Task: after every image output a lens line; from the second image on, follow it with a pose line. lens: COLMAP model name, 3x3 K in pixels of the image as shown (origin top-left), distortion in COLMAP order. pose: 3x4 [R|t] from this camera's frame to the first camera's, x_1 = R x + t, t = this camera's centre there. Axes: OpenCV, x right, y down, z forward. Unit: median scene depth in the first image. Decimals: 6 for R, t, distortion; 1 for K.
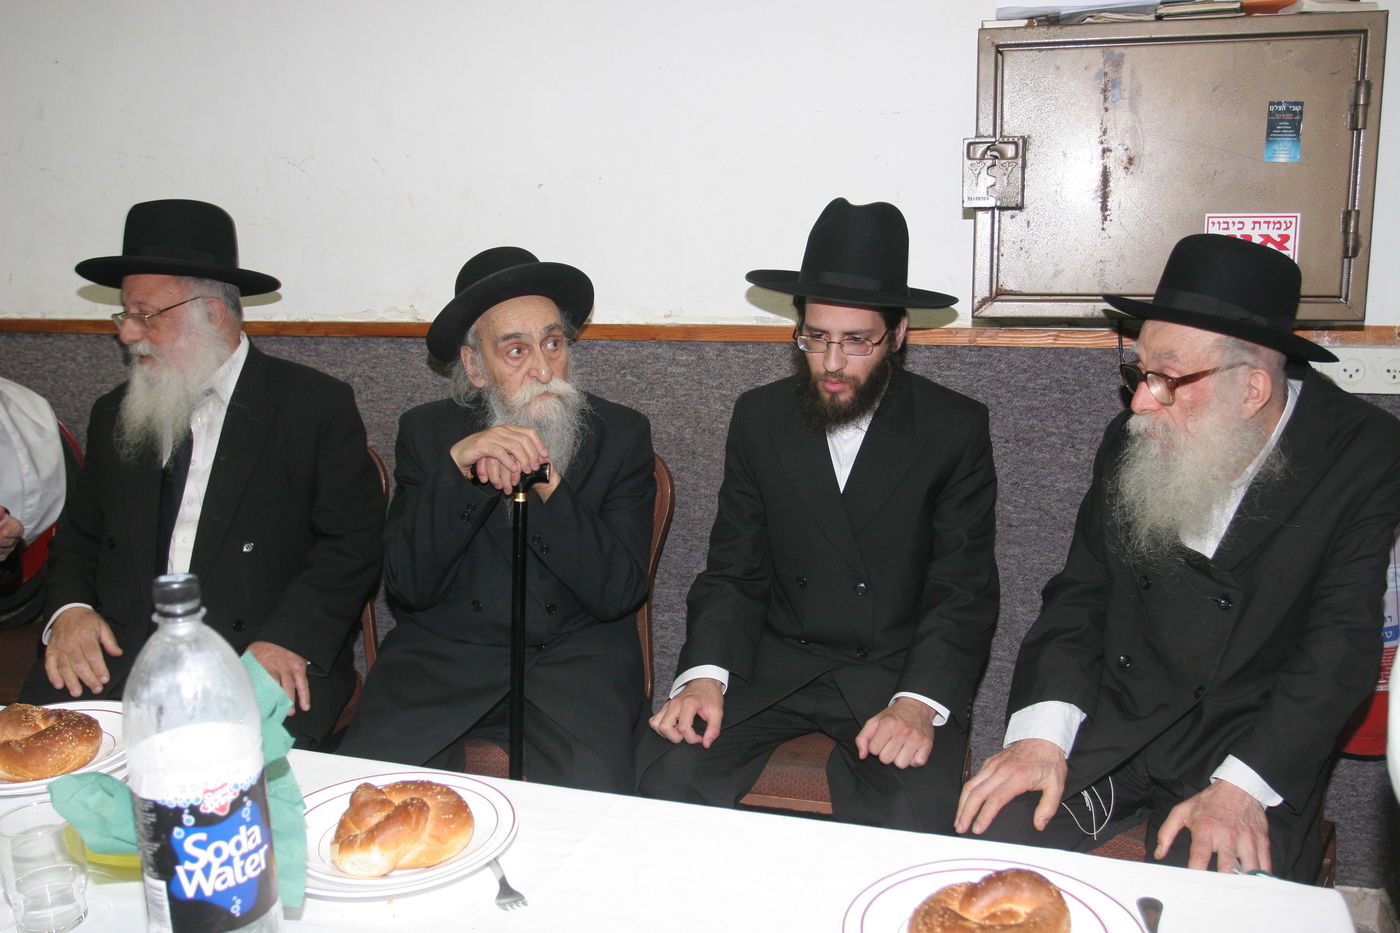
lens RADIAL K [[1285.2, 0, 700.0], [0, 1285.2, 466.5], [0, 0, 1]] dist [-0.046401, 0.021977]
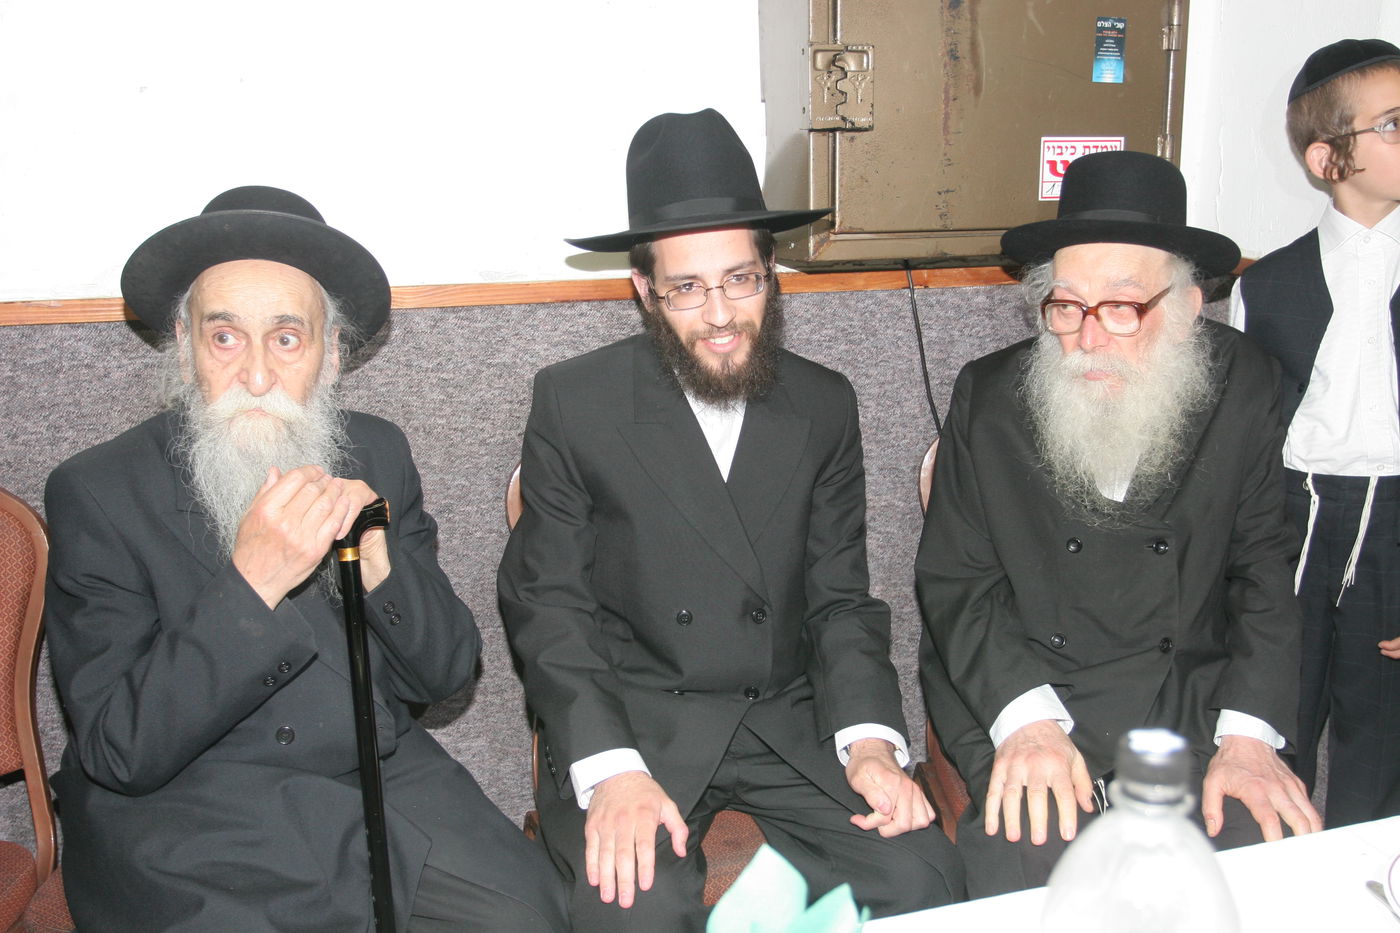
lens RADIAL K [[1539.3, 0, 701.9], [0, 1539.3, 470.1], [0, 0, 1]] dist [-0.034521, 0.009542]
pose [[0.823477, -0.116567, 0.555246, -0.423554], [0.100130, 0.993164, 0.060001, -0.049741], [-0.558444, 0.006187, 0.829519, 0.216740]]
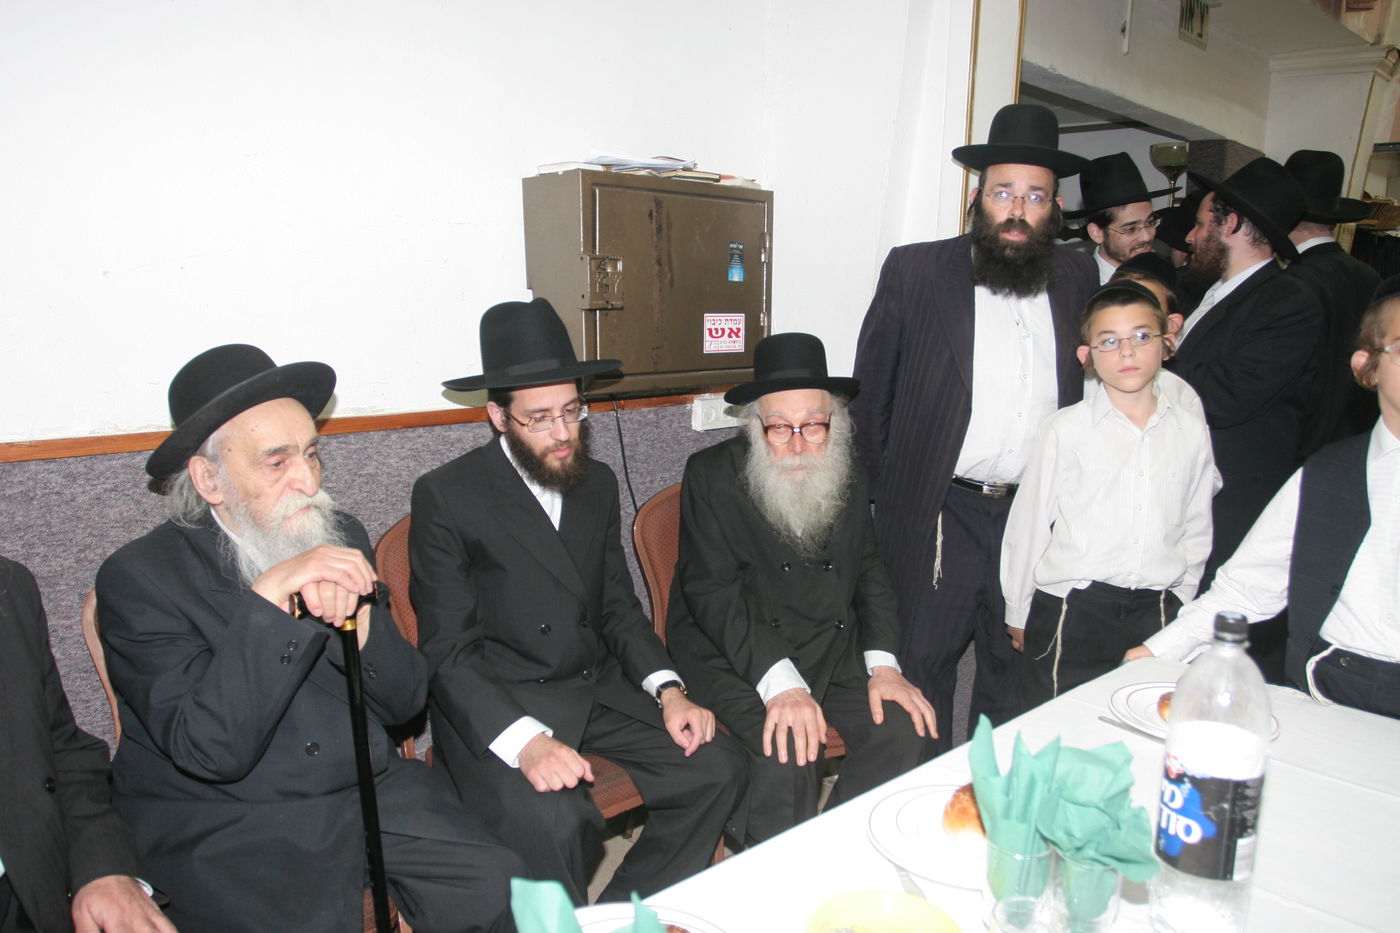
lens RADIAL K [[1100.0, 0, 696.1], [0, 1100.0, 443.6], [0, 0, 1]] dist [-0.082128, 0.068317]
pose [[0.478644, -0.097860, 0.872538, -0.694246], [0.147365, 0.988626, 0.030041, -0.086678], [-0.865554, 0.114202, 0.487621, 0.393443]]
